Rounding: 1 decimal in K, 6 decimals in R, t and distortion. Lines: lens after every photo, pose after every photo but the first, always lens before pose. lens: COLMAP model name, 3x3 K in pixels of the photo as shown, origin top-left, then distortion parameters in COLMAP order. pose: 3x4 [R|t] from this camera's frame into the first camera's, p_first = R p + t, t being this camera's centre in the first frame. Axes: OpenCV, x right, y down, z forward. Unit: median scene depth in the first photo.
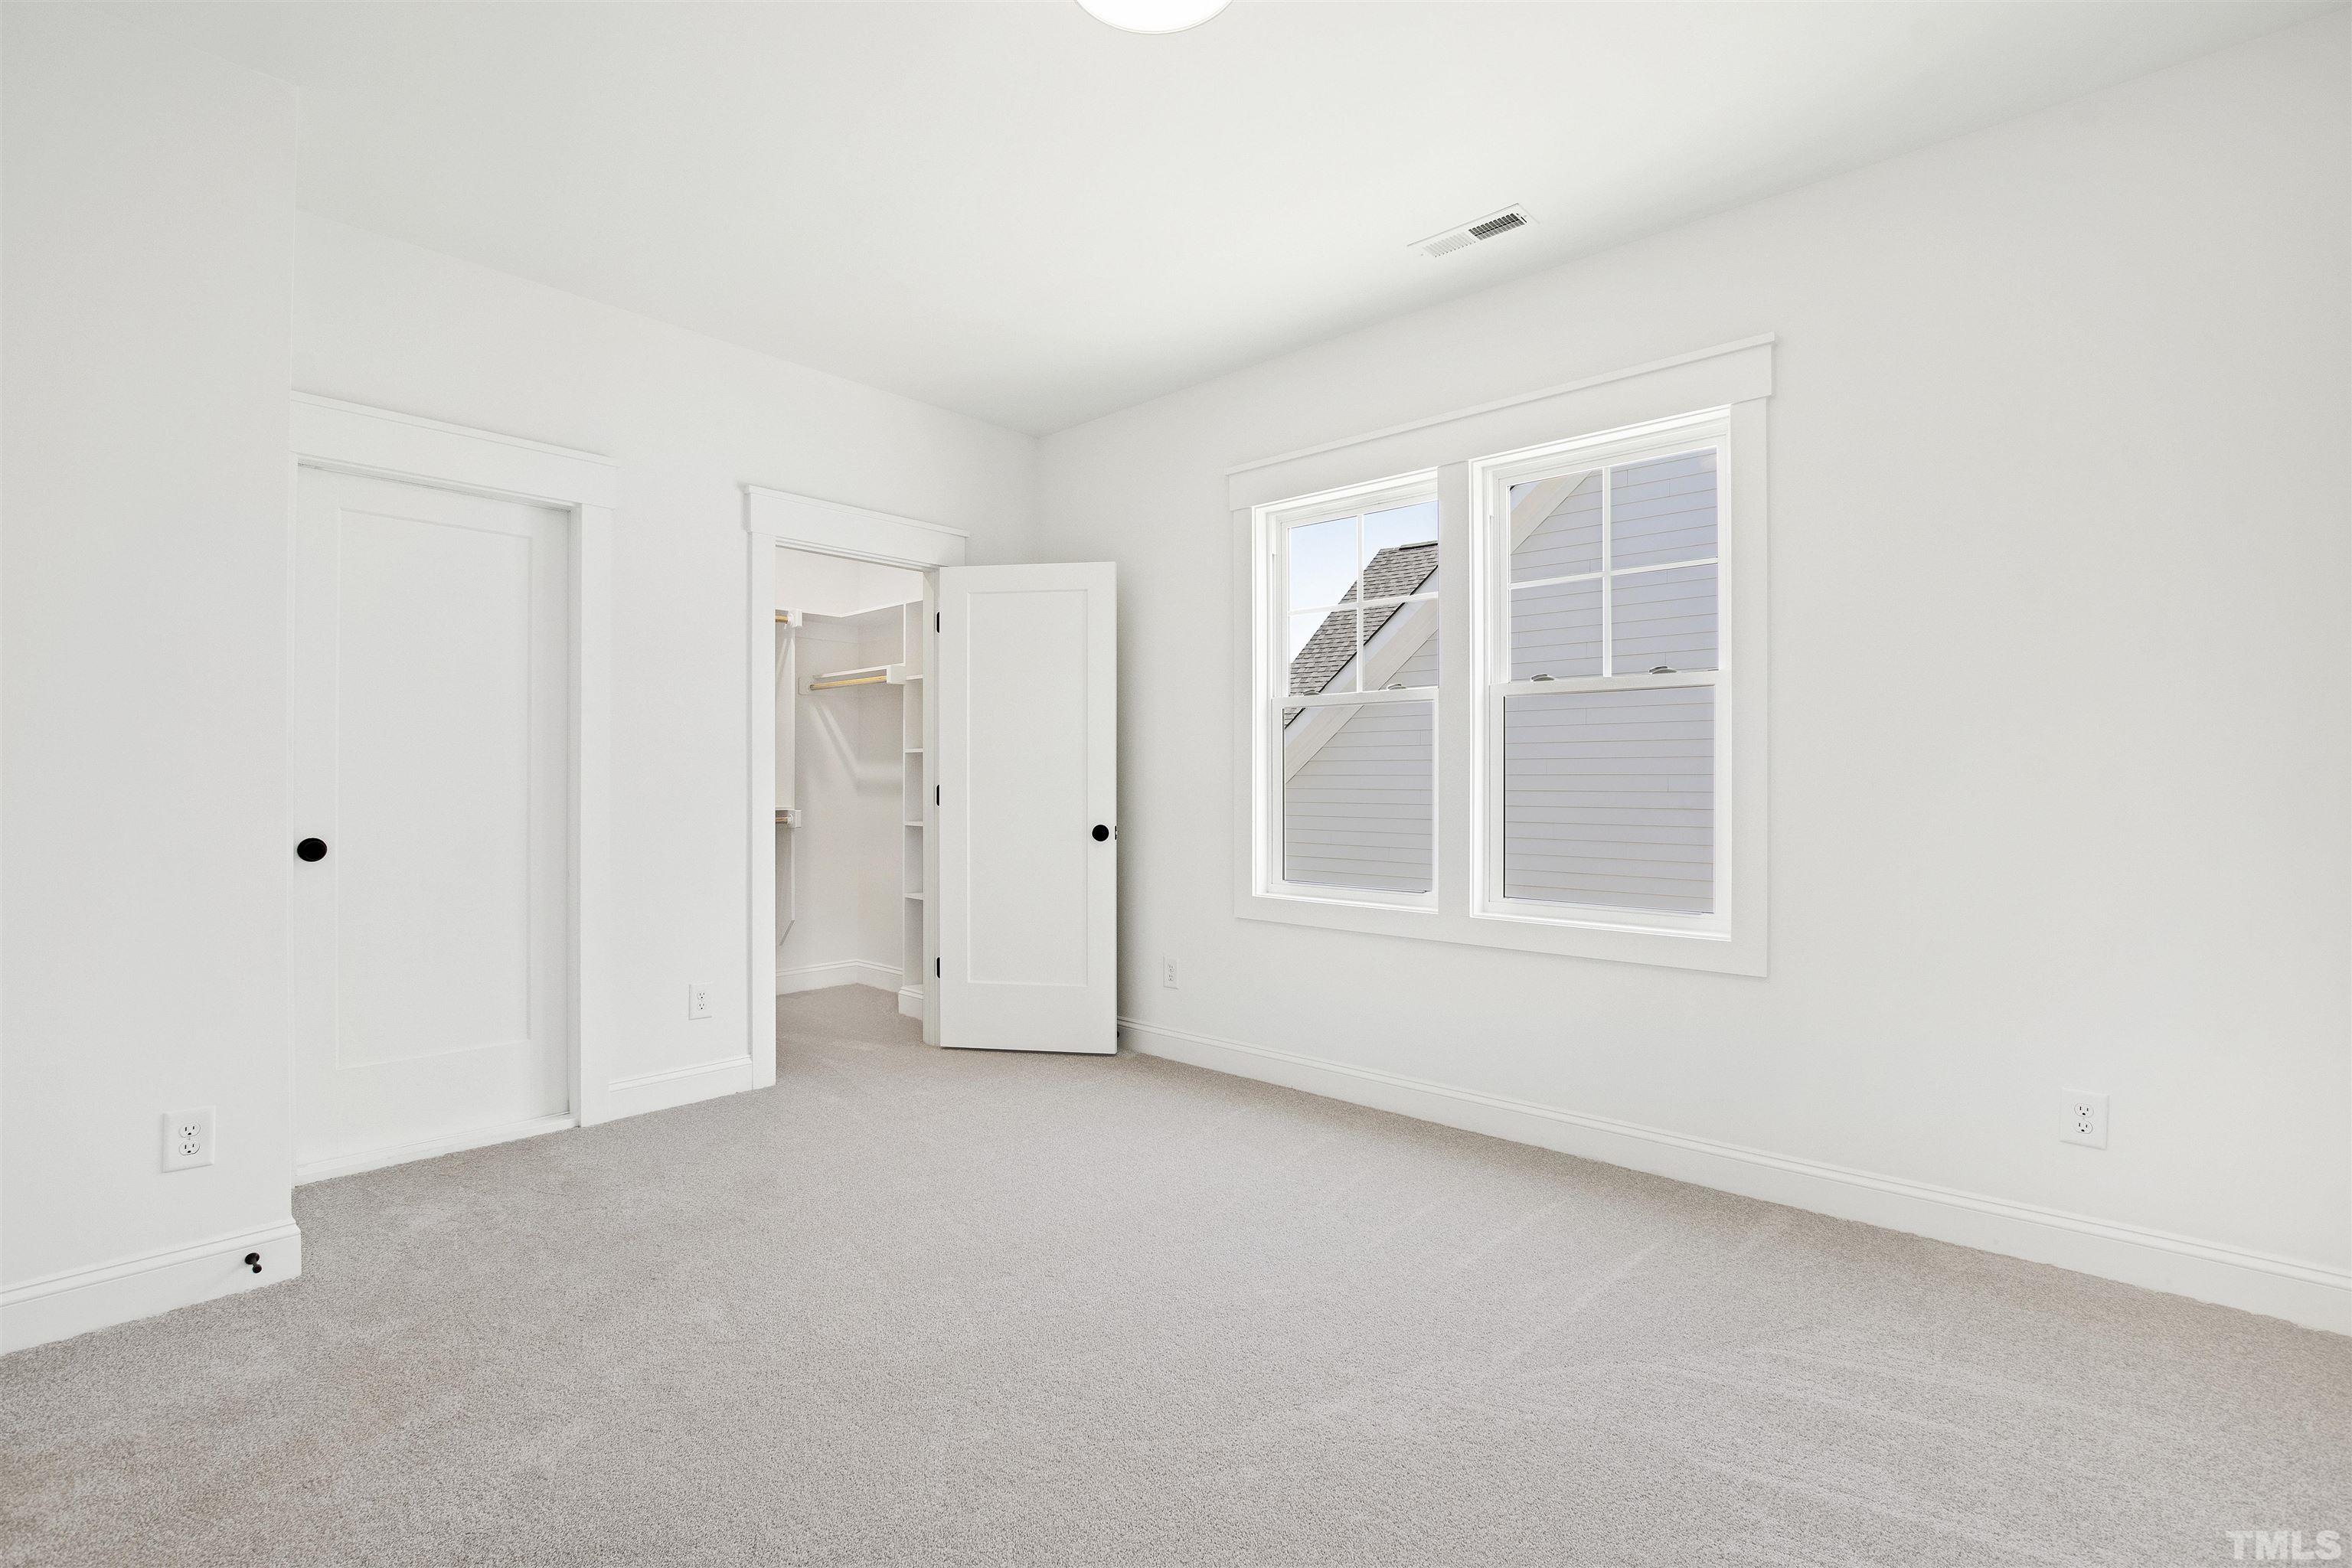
lens RADIAL K [[1048.3, 0, 1171.5], [0, 1048.3, 774.3], [0, 0, 1]] dist [0.000153, -0.001881]
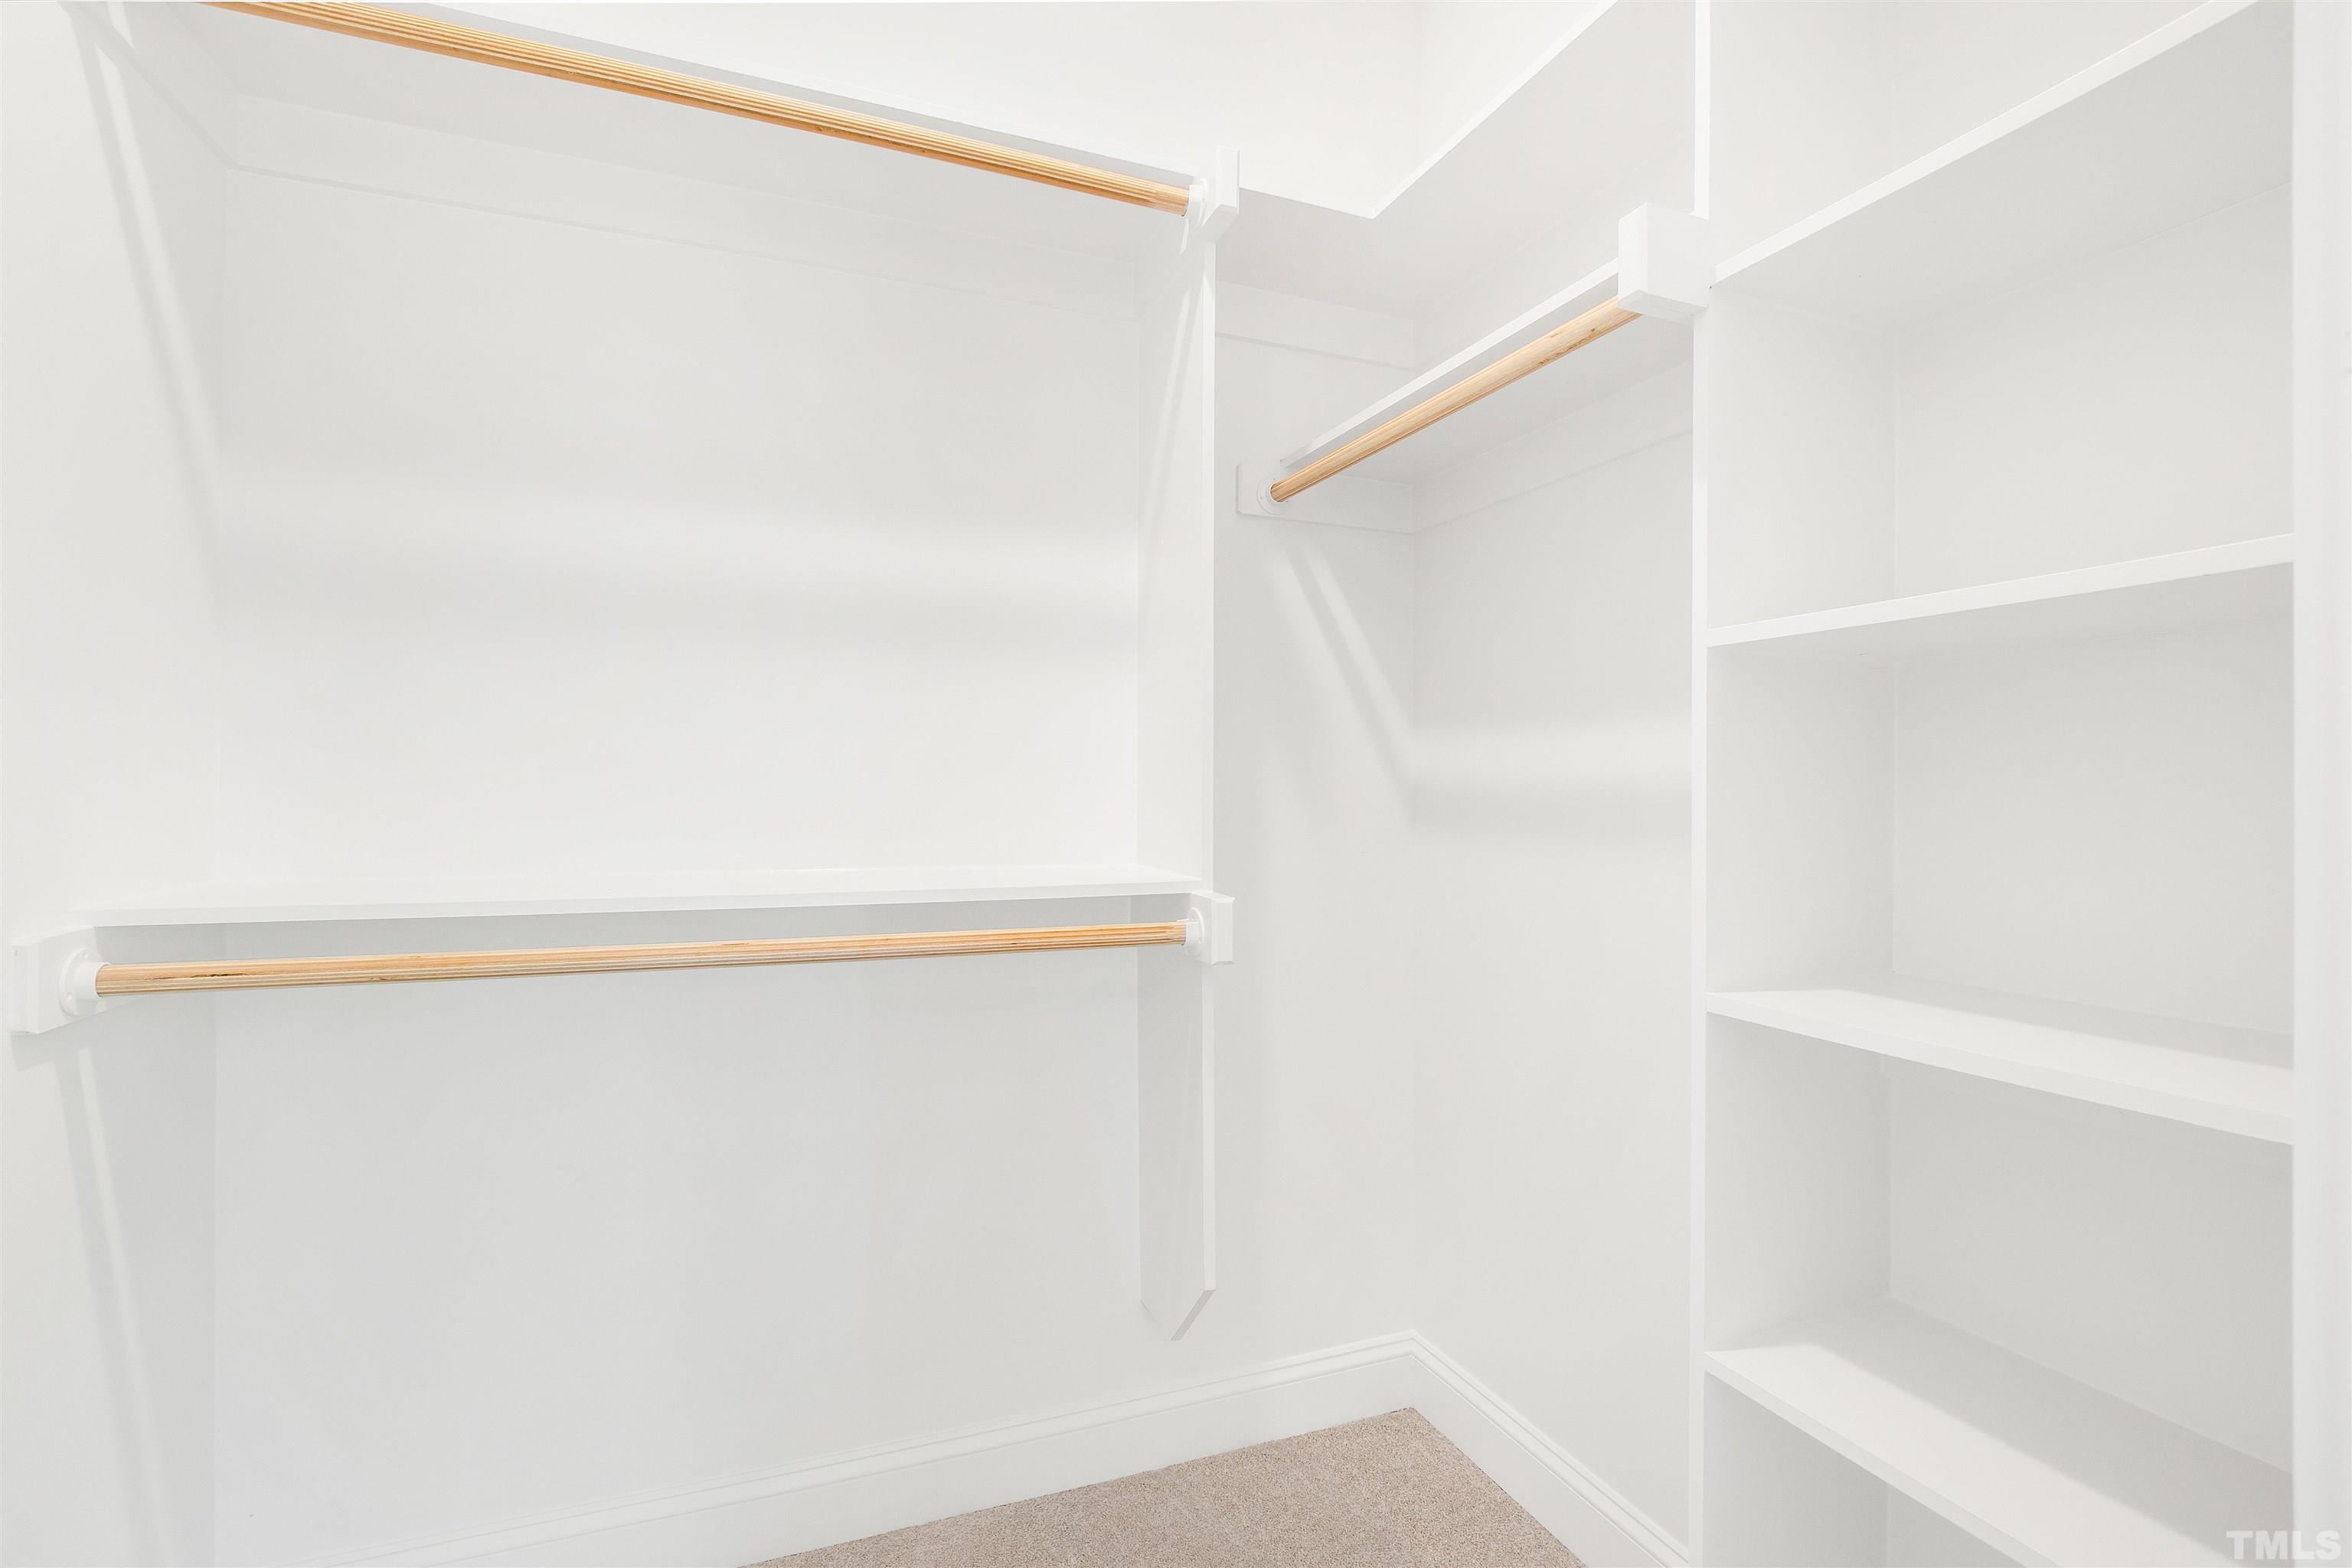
lens RADIAL K [[1048.3, 0, 1178.9], [0, 1048.3, 774.0], [0, 0, 1]] dist [0.000153, -0.001881]
pose [[0.899159, -0.002146, -0.437617, -0.245541], [-0.001259, 0.999971, -0.007491, 0.005334], [0.437620, 0.007286, 0.899130, 0.744664]]
